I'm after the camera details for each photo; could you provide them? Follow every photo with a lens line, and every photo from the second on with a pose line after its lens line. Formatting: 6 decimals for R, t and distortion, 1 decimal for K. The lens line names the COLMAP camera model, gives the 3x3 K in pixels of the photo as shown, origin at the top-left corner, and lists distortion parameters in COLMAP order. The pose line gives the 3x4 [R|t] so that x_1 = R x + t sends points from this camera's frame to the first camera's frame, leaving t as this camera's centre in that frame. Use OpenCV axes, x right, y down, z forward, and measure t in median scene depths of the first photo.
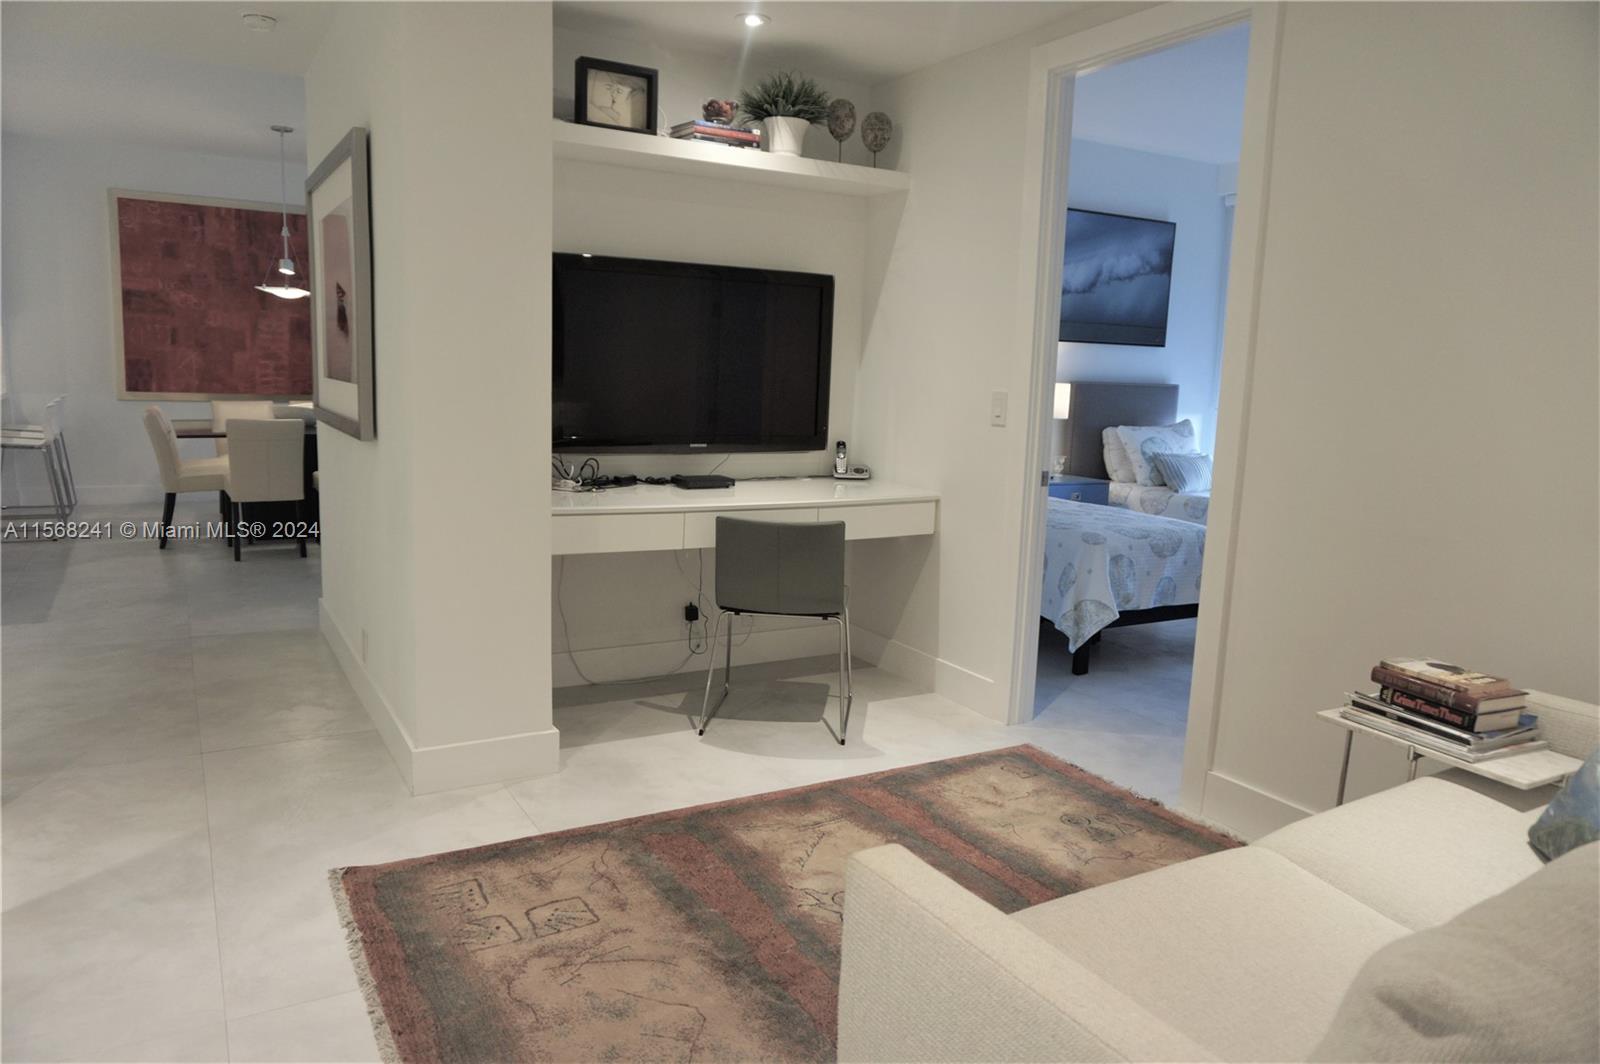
lens RADIAL K [[1117.6, 0, 797.9], [0, 1117.6, 513.3], [0, 0, 1]] dist [-0.026253, 0.006696]
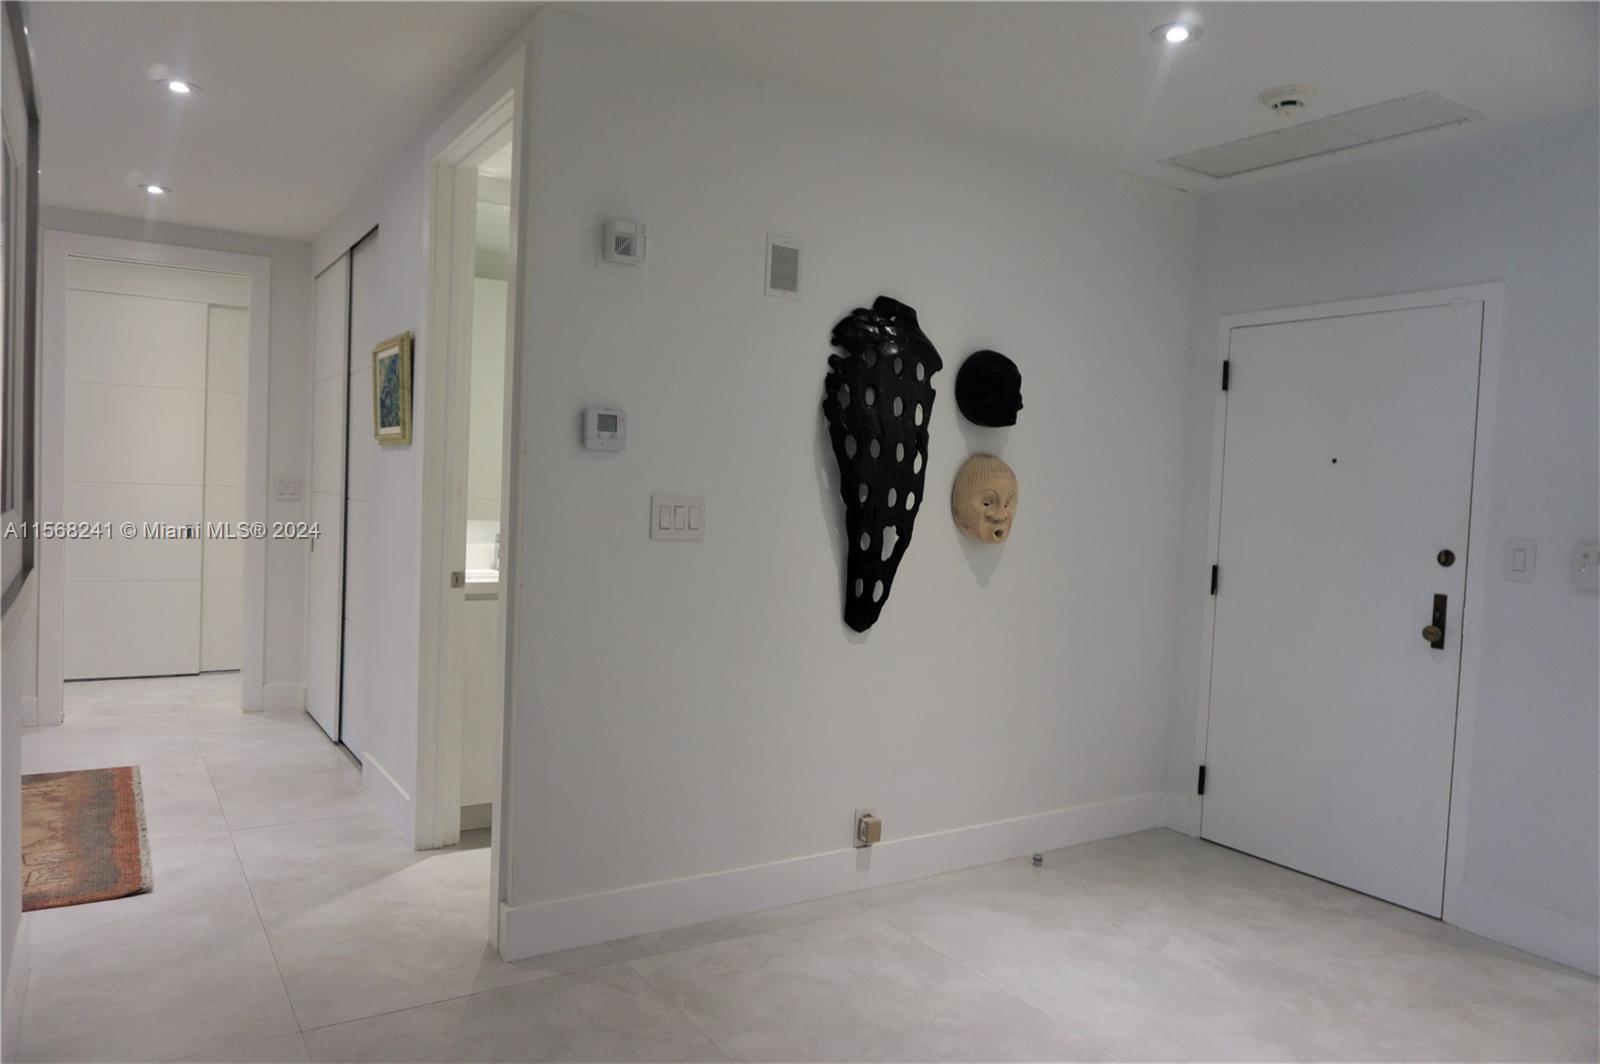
lens RADIAL K [[1078.4, 0, 792.0], [0, 1078.4, 538.7], [0, 0, 1]] dist [-0.038815, 0.005424]
pose [[-0.995471, -0.068104, -0.066333, -0.323387], [-0.078988, 0.980779, 0.178418, -0.098184], [0.052907, 0.182849, -0.981716, 0.670480]]
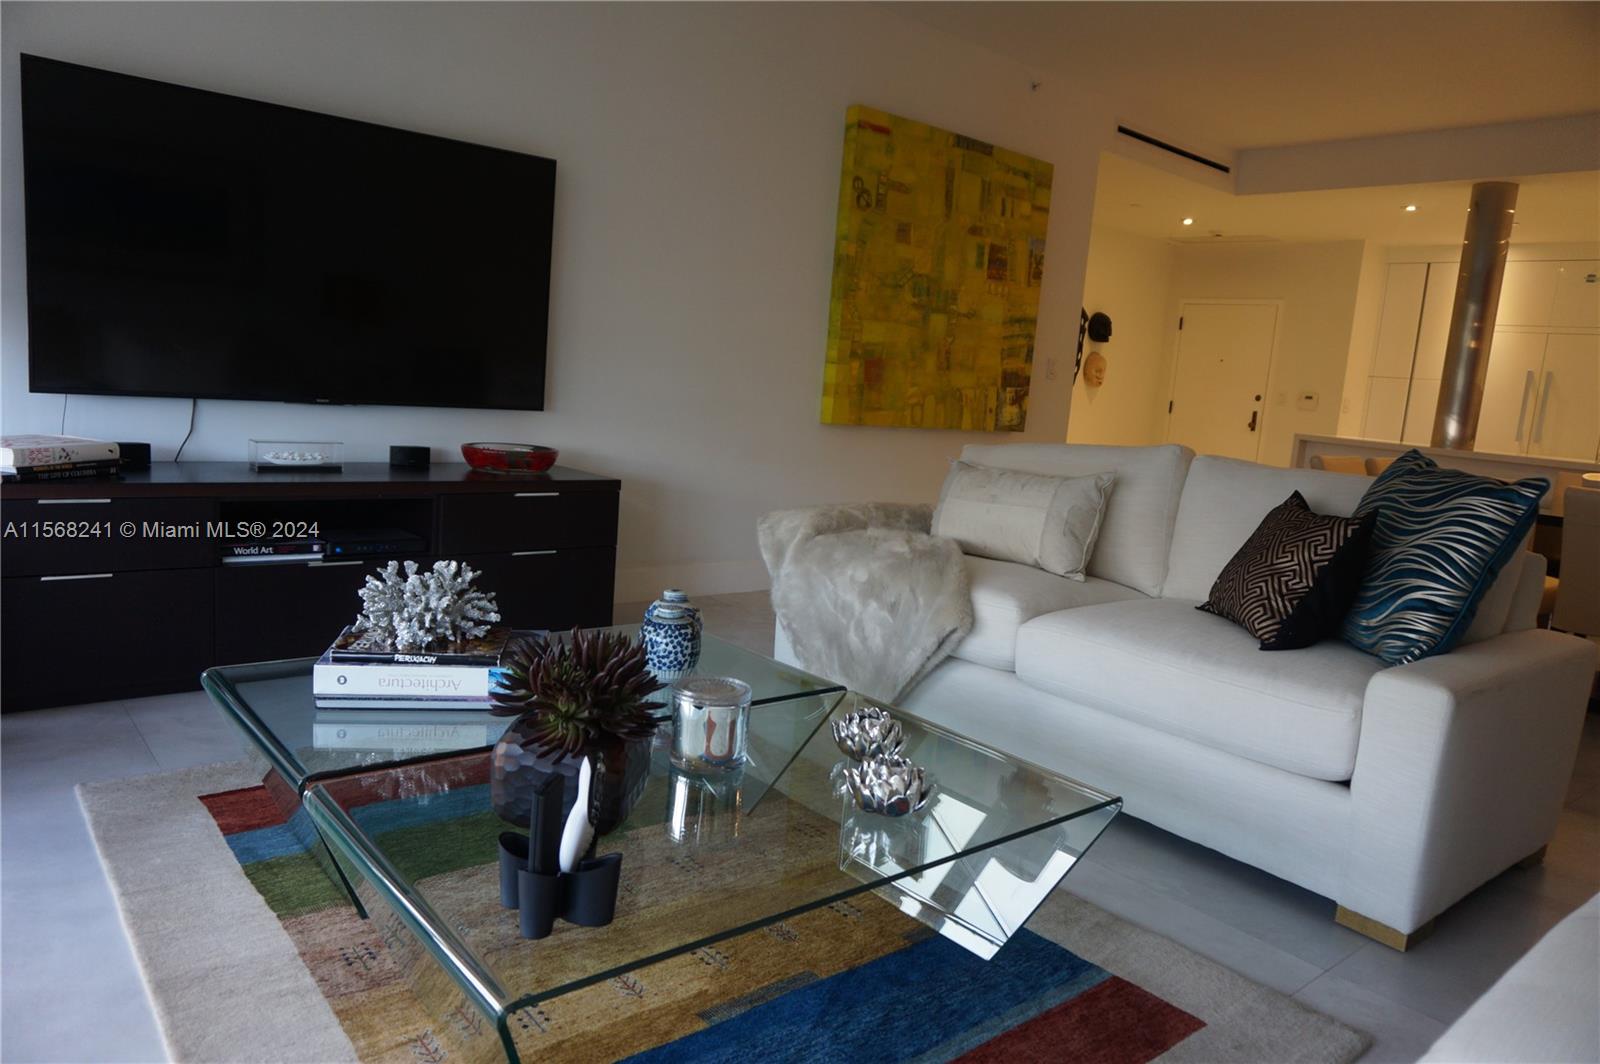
lens RADIAL K [[1078.4, 0, 792.0], [0, 1078.4, 538.7], [0, 0, 1]] dist [-0.038815, 0.005424]
pose [[-0.978359, -0.079804, -0.190906, 0.063208], [-0.131694, 0.951793, 0.277031, -0.142484], [0.159595, 0.296177, -0.941705, 1.280076]]
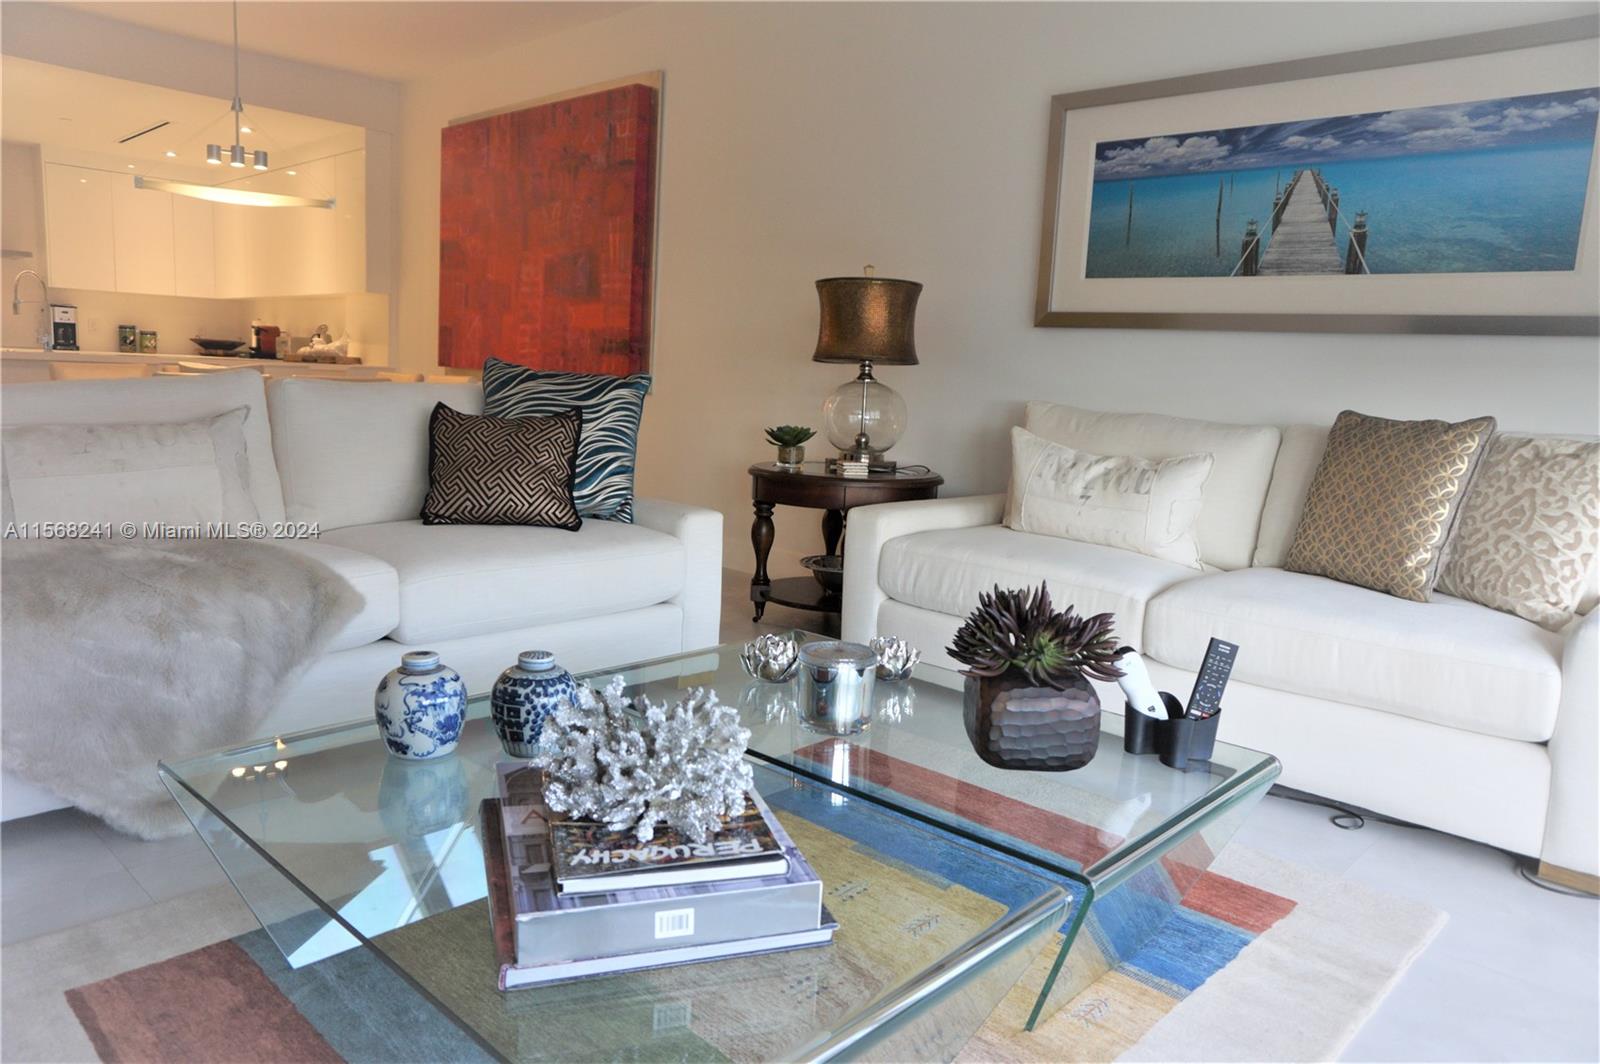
lens RADIAL K [[1069.8, 0, 802.5], [0, 1069.8, 513.7], [0, 0, 1]] dist [-0.029687, 0.003888]
pose [[0.297373, 0.106940, -0.948753, 0.231065], [-0.165627, 0.984419, 0.059046, -0.092272], [0.940285, 0.139581, 0.310452, 1.010169]]
